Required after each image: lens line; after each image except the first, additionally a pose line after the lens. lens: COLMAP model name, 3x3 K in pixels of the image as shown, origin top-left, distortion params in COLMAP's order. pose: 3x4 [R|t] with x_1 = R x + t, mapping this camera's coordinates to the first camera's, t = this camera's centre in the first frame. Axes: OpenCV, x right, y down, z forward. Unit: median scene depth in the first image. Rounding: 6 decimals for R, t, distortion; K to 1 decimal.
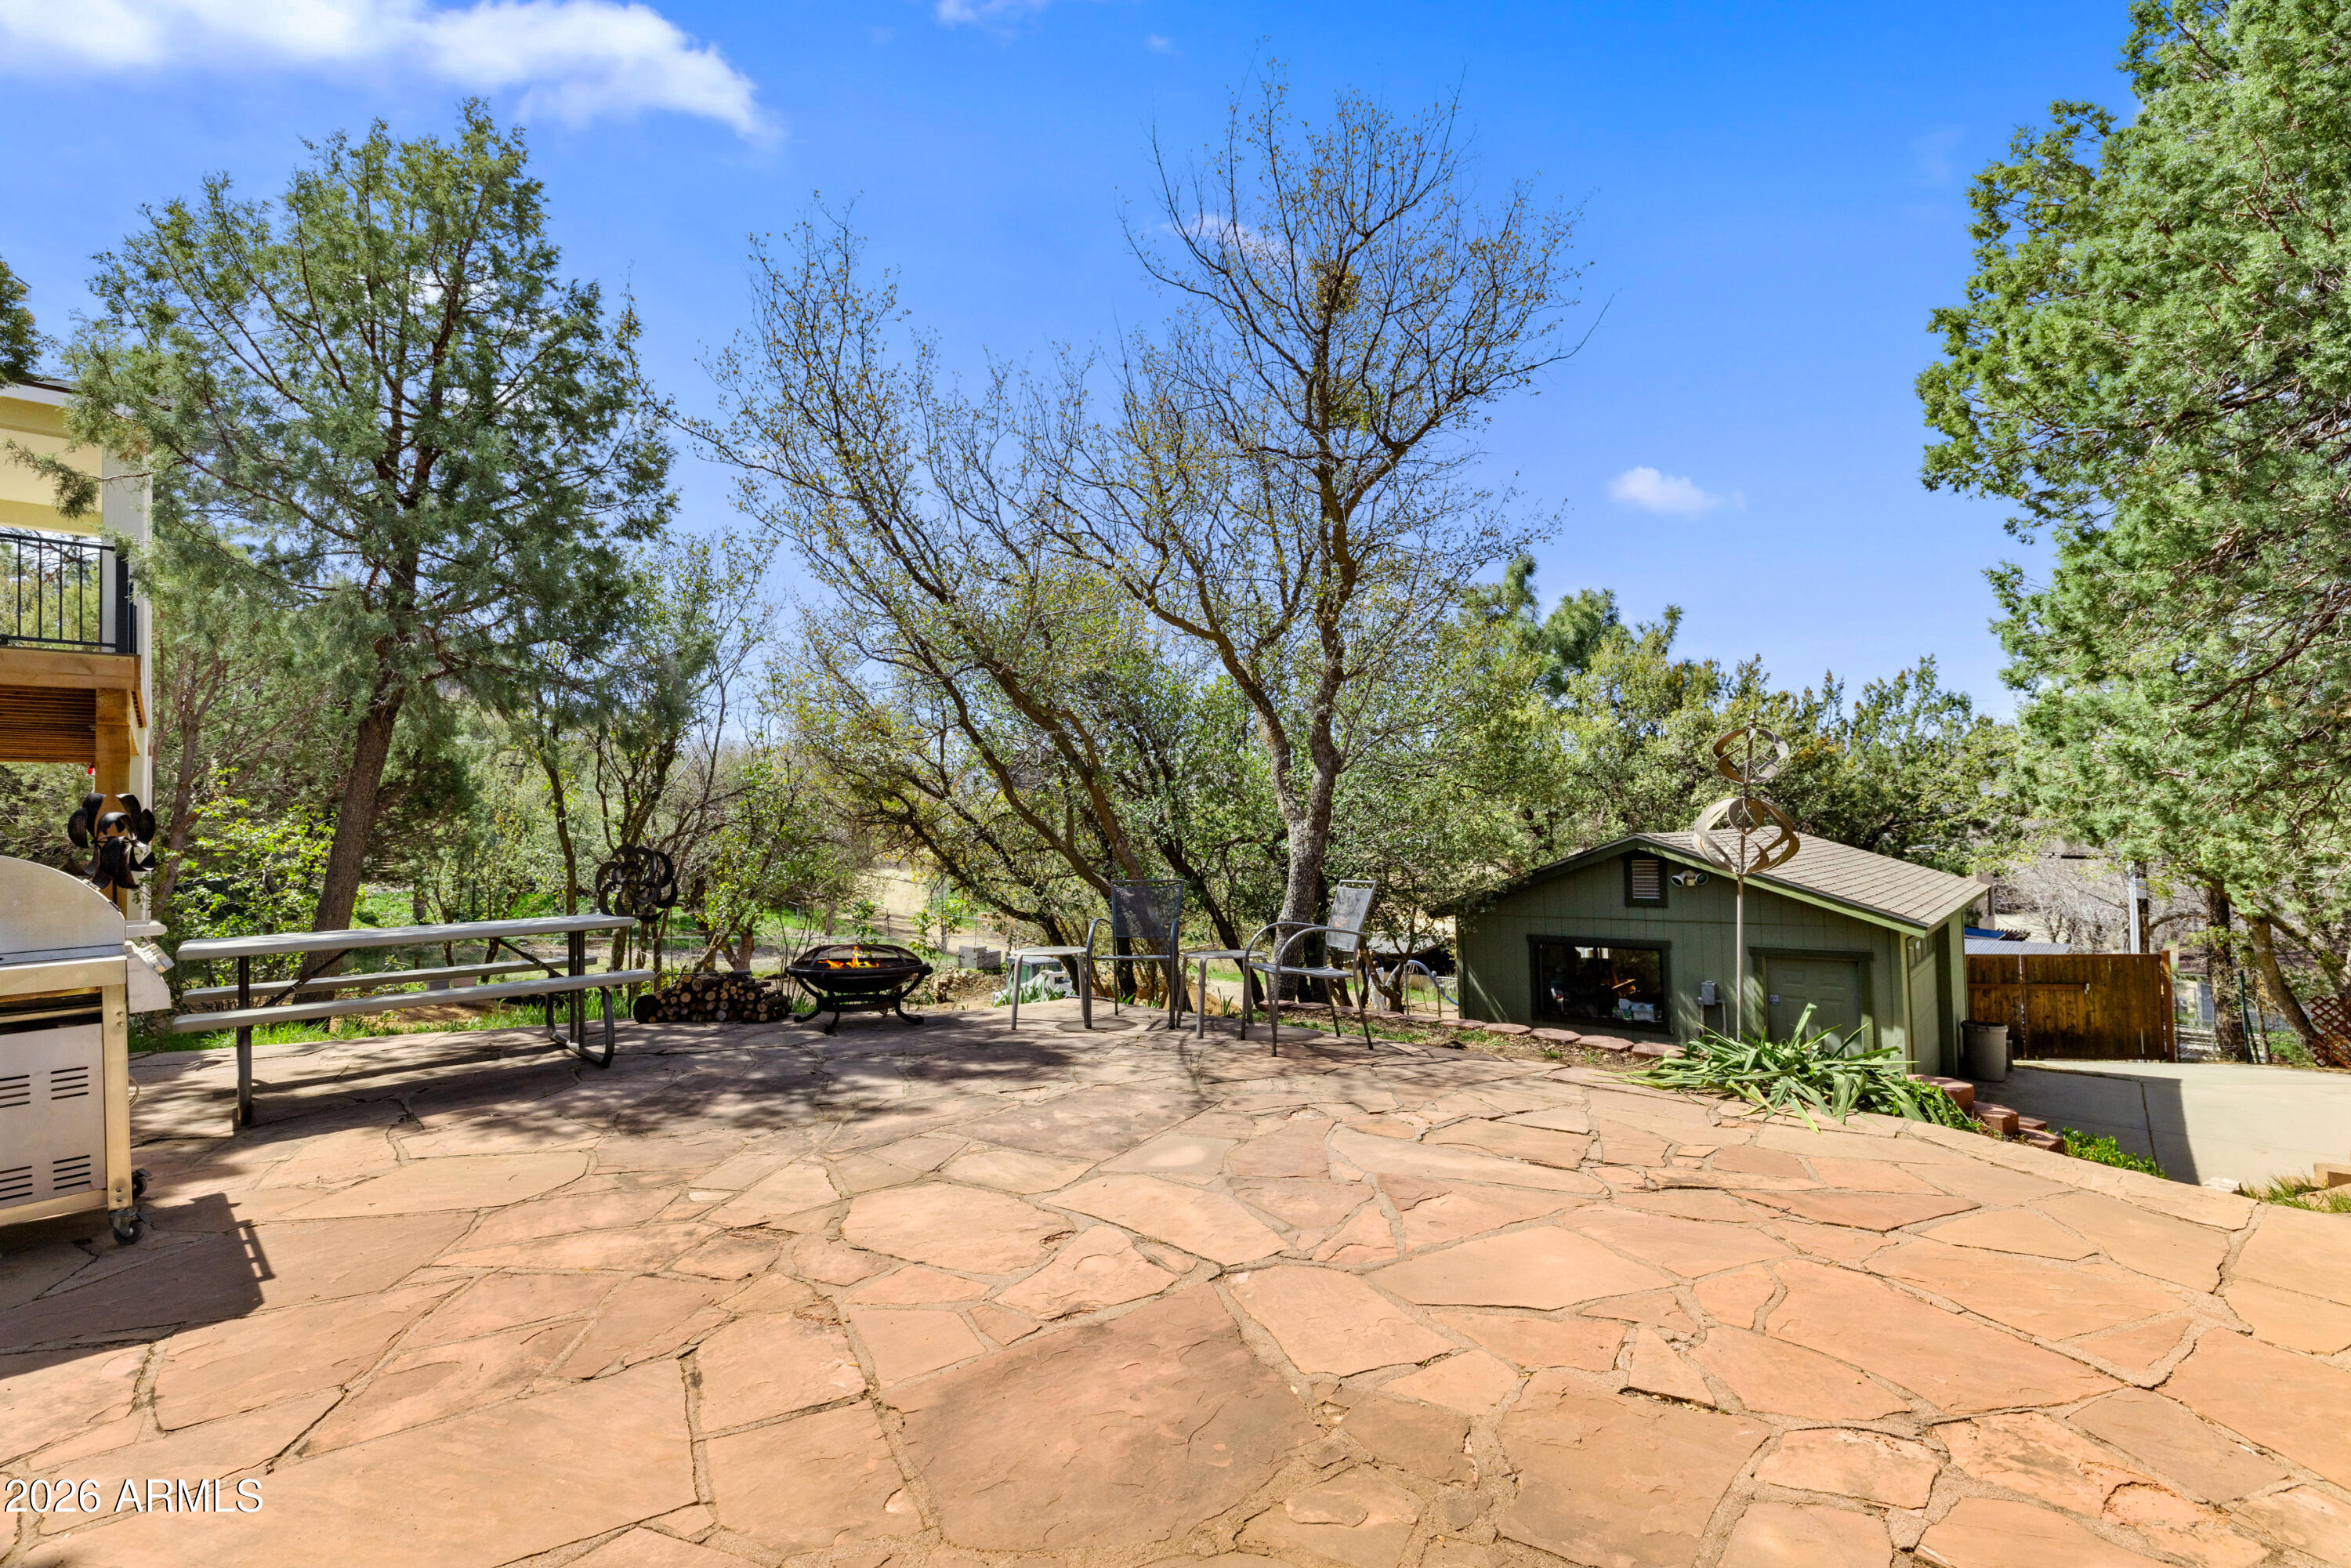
lens RADIAL K [[1026.8, 0, 1173.7], [0, 1026.8, 794.0], [0, 0, 1]] dist [-0.002070, 0.000091]
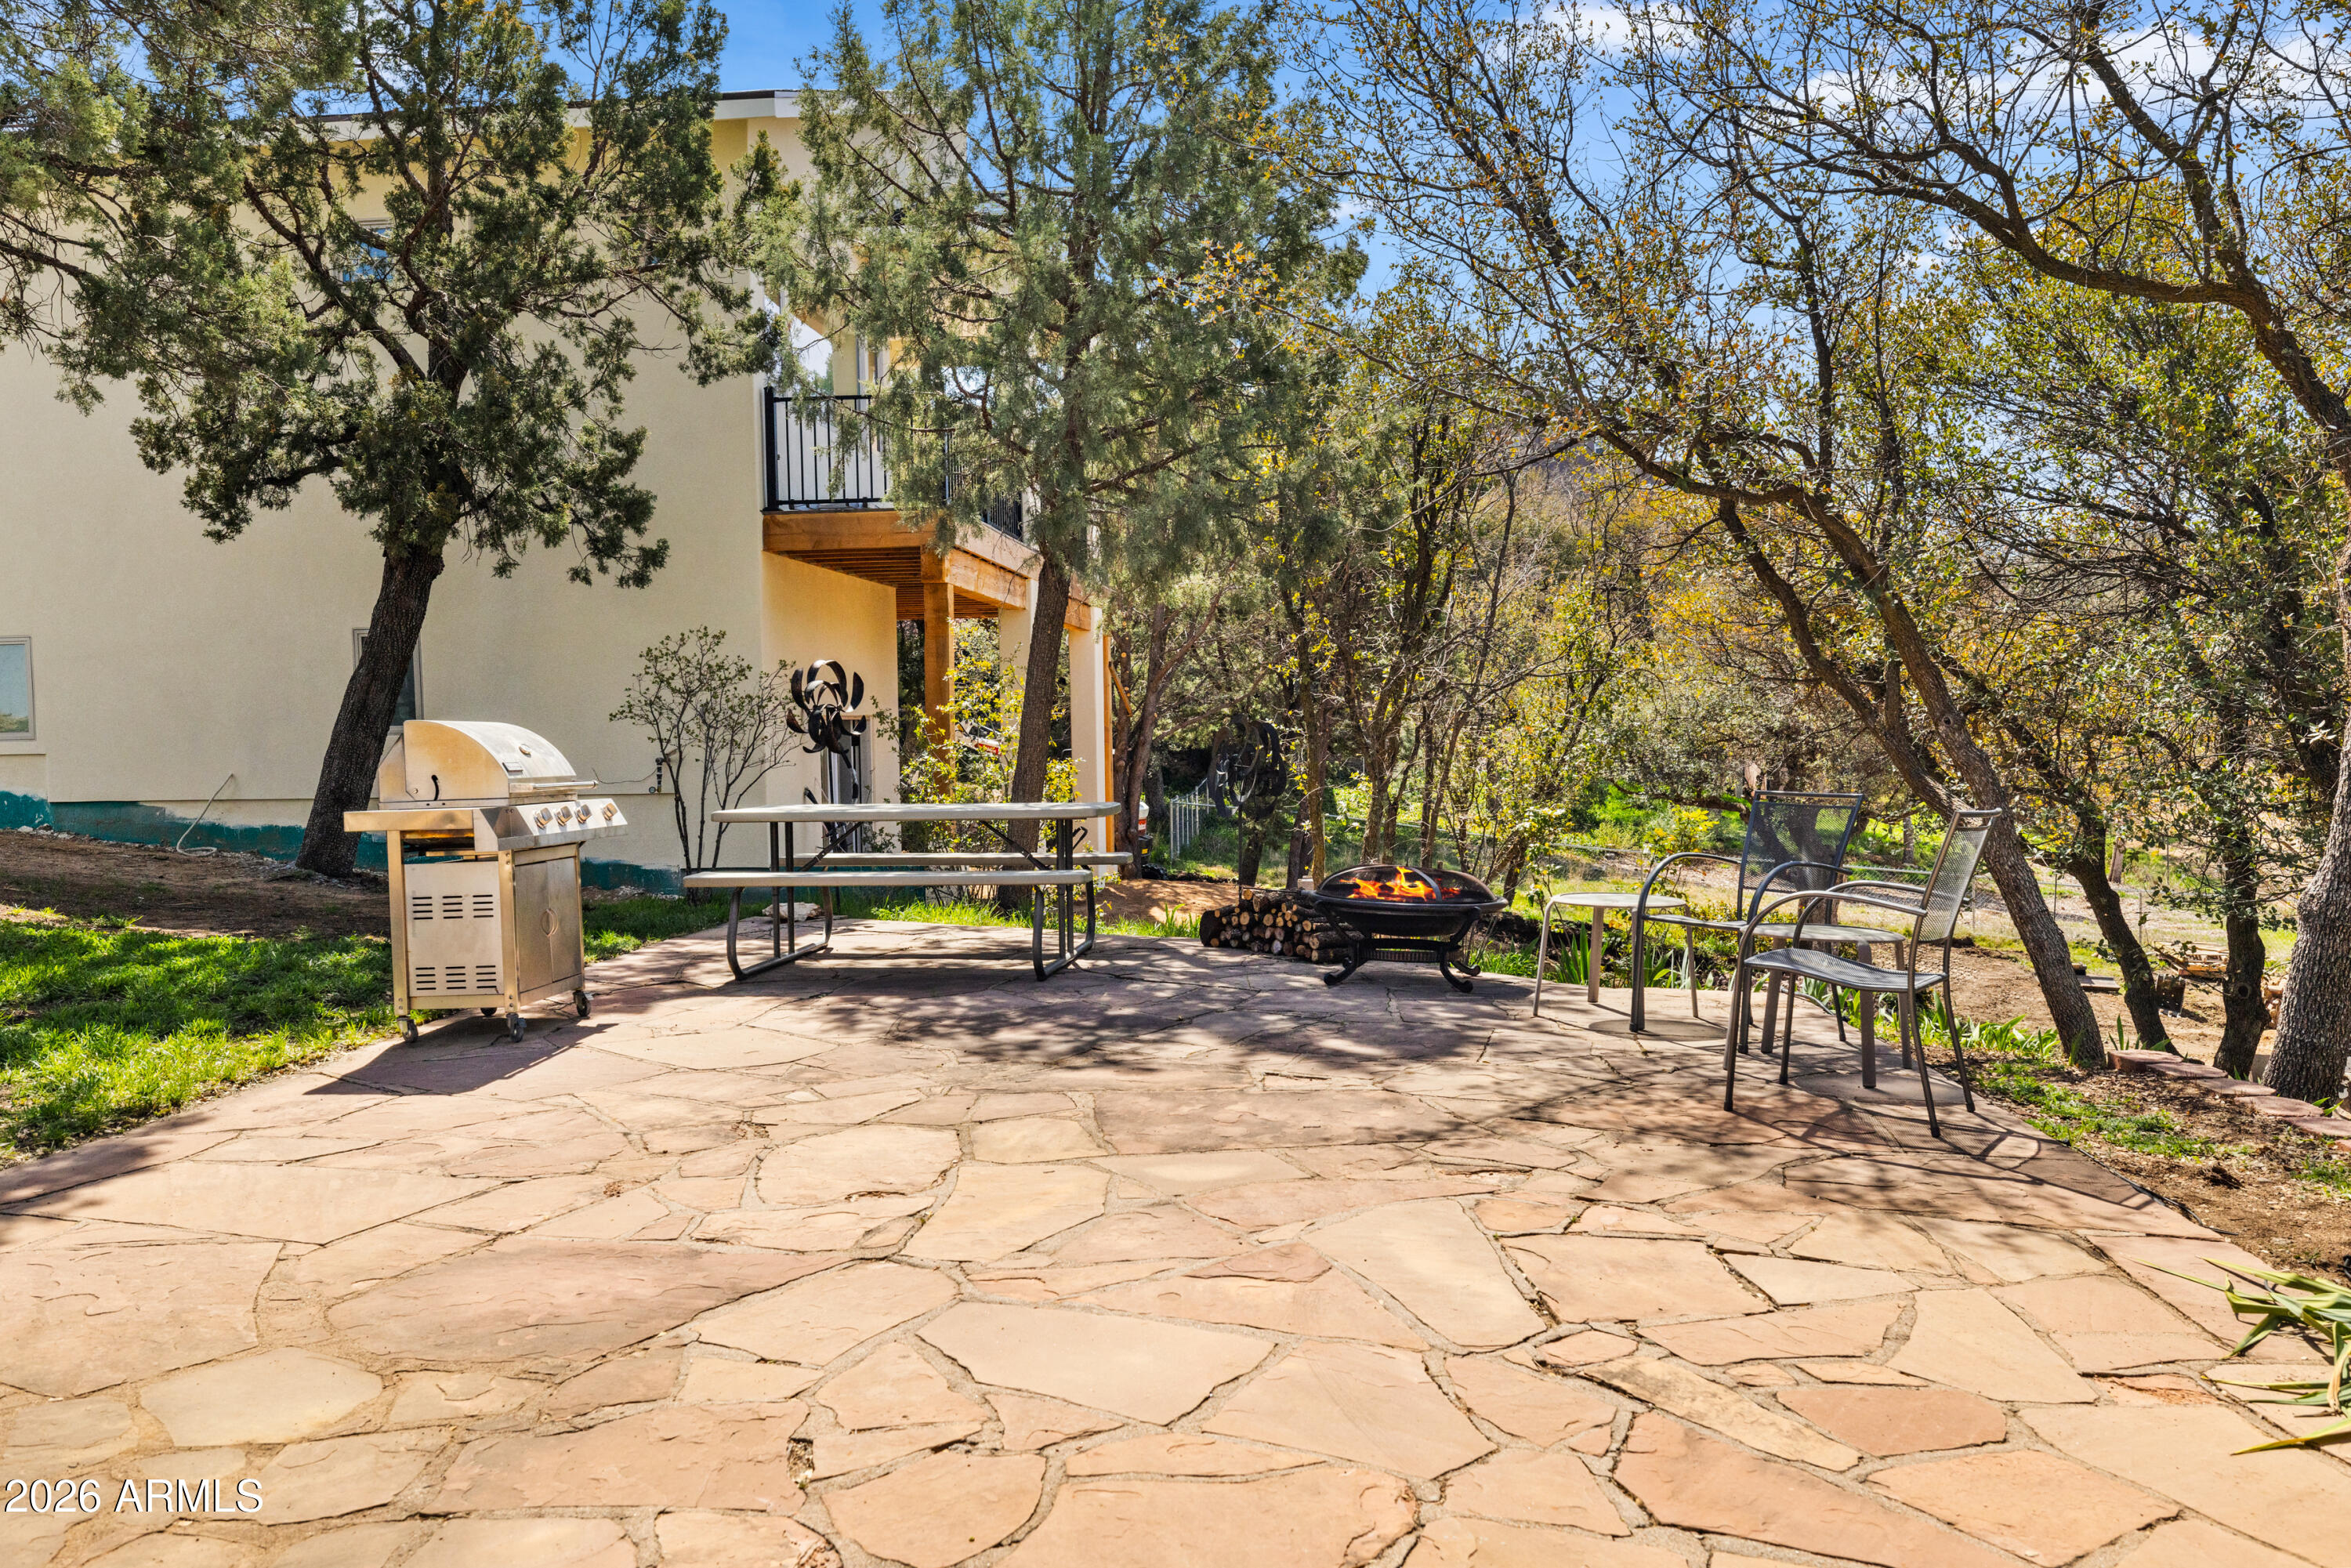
lens RADIAL K [[1764.5, 0, 1175.5], [0, 1764.5, 784.0], [0, 0, 1]] dist [-0.000285, -0.000499]
pose [[0.655301, 0.045556, -0.753993, 0.365103], [0.023548, 0.996462, 0.080672, -0.007947], [0.755000, -0.070620, 0.651910, 0.078273]]
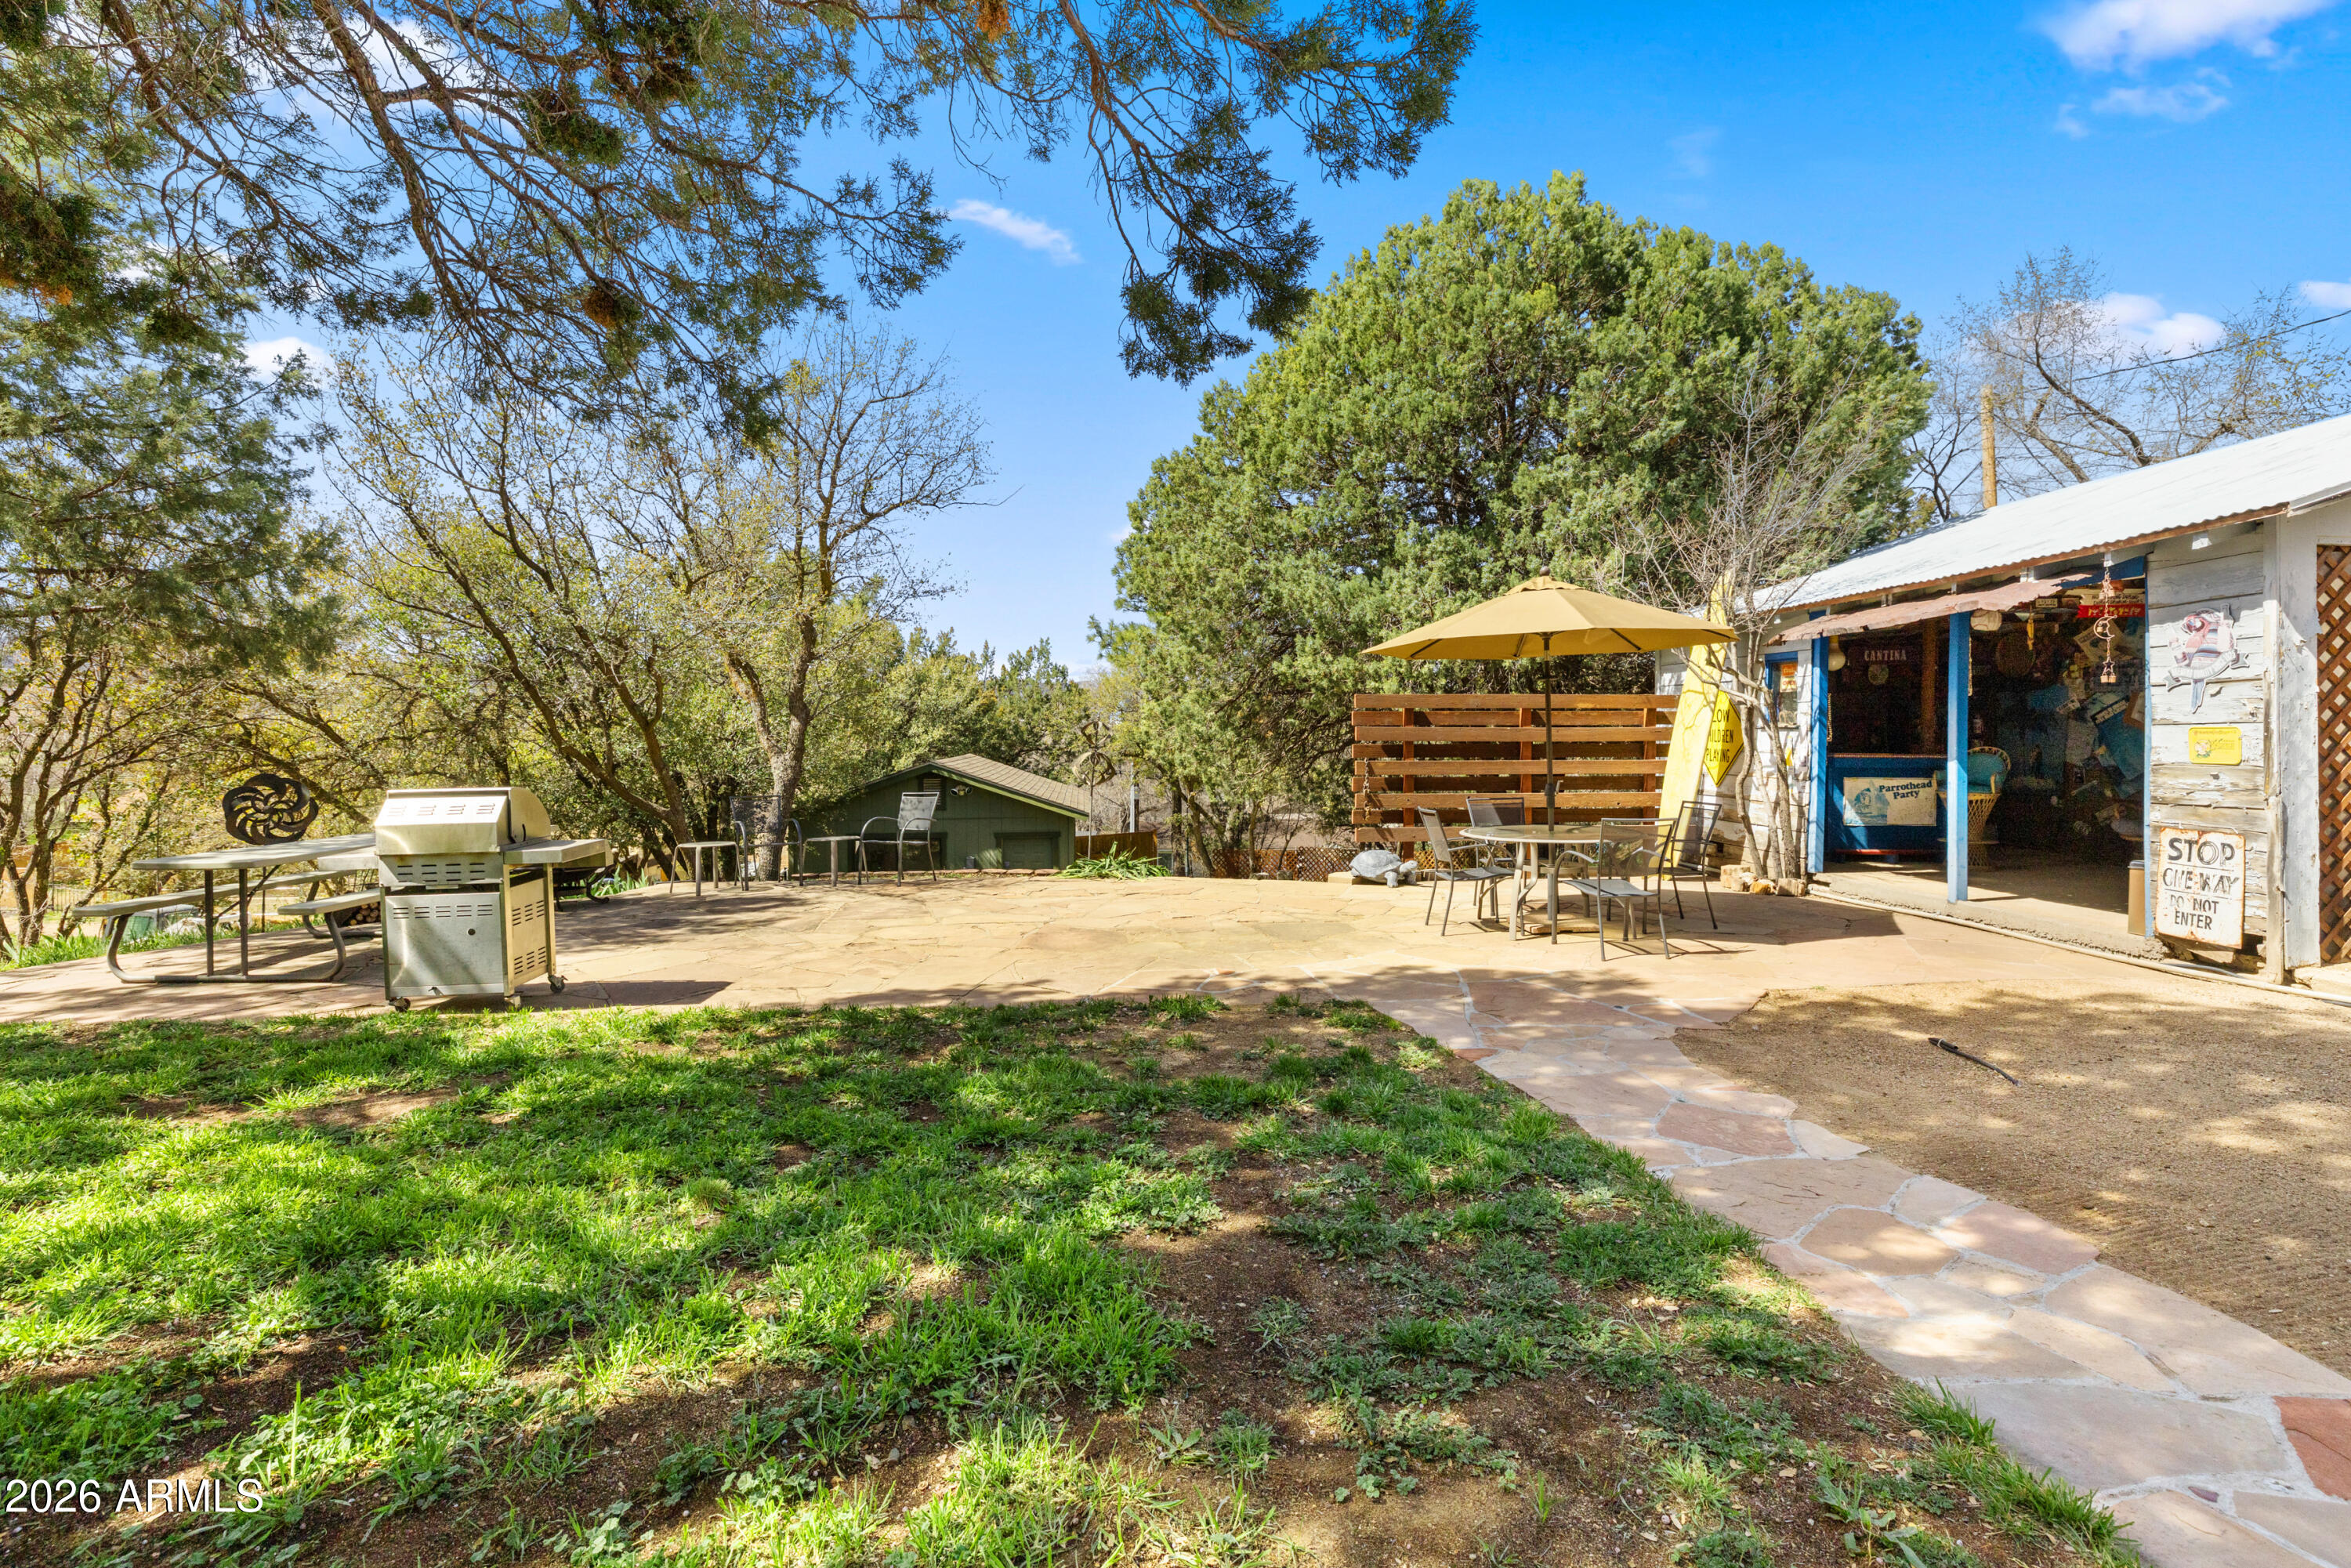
lens RADIAL K [[1026.8, 0, 1173.7], [0, 1026.8, 794.0], [0, 0, 1]] dist [-0.002070, 0.000091]
pose [[0.679267, -0.019538, 0.733631, -0.554661], [-0.040696, 0.997105, 0.064235, -0.033314], [-0.732762, -0.073489, 0.676505, -0.370178]]
